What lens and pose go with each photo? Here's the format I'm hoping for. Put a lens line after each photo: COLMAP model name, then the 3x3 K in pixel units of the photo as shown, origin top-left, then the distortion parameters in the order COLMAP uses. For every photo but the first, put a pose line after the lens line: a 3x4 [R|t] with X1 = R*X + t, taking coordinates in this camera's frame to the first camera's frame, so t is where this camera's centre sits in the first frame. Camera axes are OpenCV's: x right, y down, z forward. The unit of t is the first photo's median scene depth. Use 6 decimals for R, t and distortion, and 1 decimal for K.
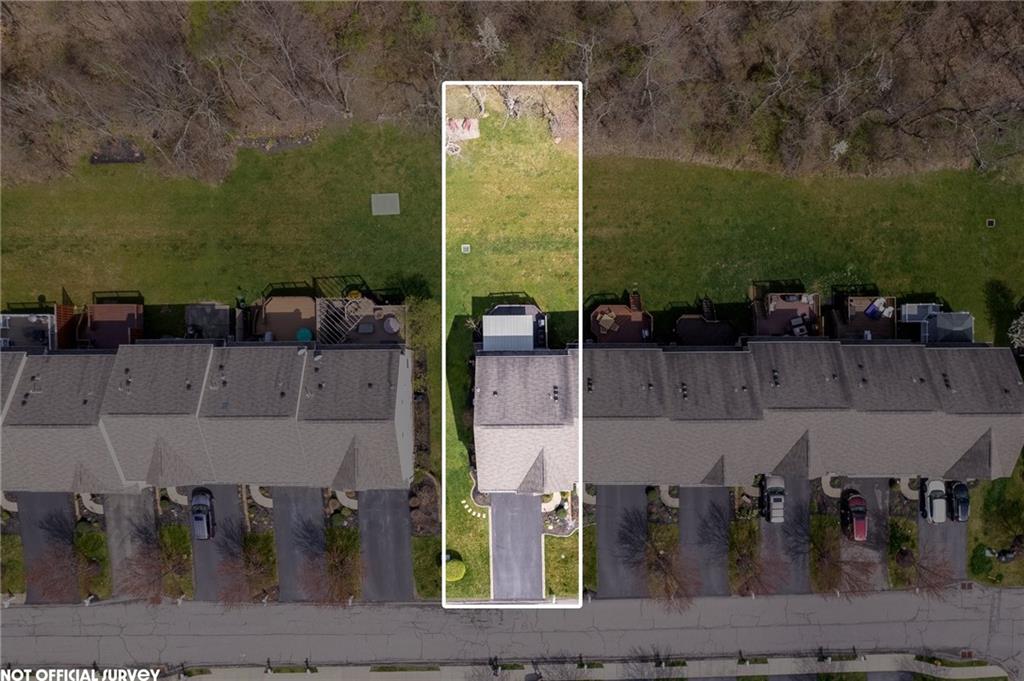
lens RADIAL K [[649.5, 0, 495.4], [0, 649.5, 323.2], [0, 0, 1]] dist [-0.050882, 0.041349]
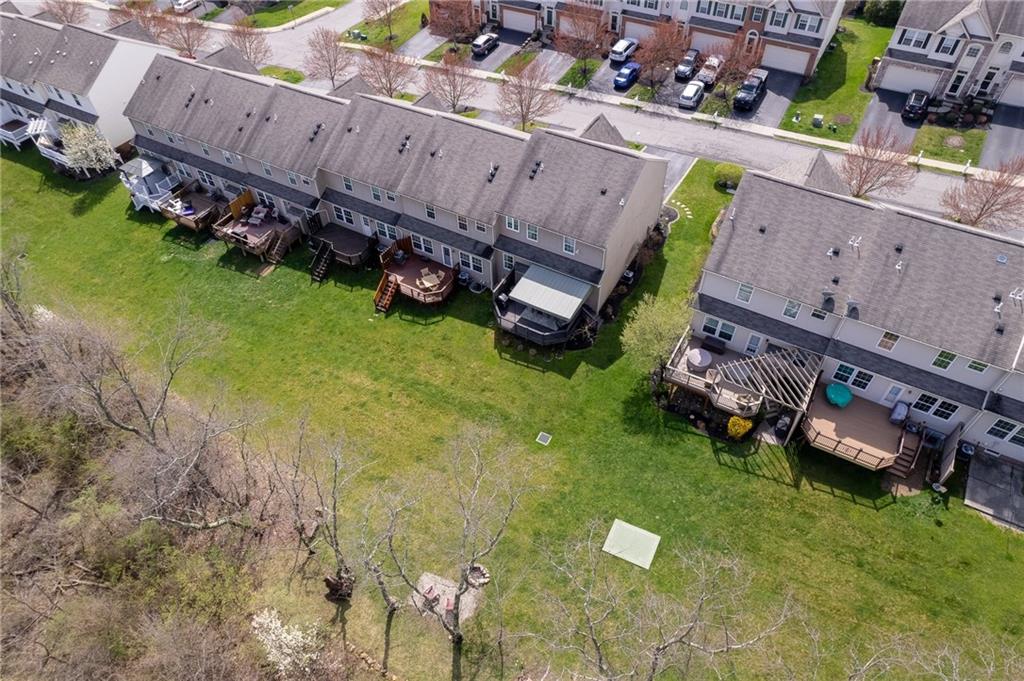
lens RADIAL K [[649.5, 0, 511.2], [0, 649.5, 343.2], [0, 0, 1]] dist [-0.050882, 0.041349]
pose [[-0.858967, -0.370622, 0.353292, -0.215485], [0.510671, -0.670360, 0.538361, -0.425068], [0.037305, 0.642850, 0.765083, 0.462112]]
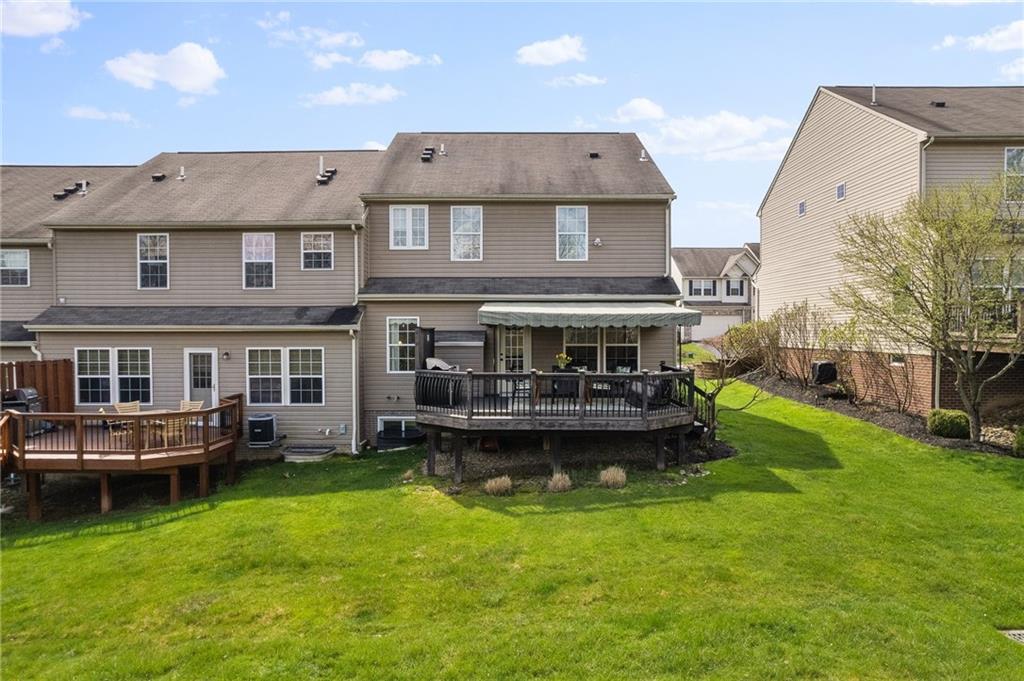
lens RADIAL K [[649.5, 0, 507.9], [0, 649.5, 339.0], [0, 0, 1]] dist [-0.050882, 0.041349]
pose [[-0.999668, 0.006792, 0.024869, 0.035659], [0.024462, -0.054552, 0.998211, -0.227218], [0.008136, 0.998488, 0.054368, 0.956532]]
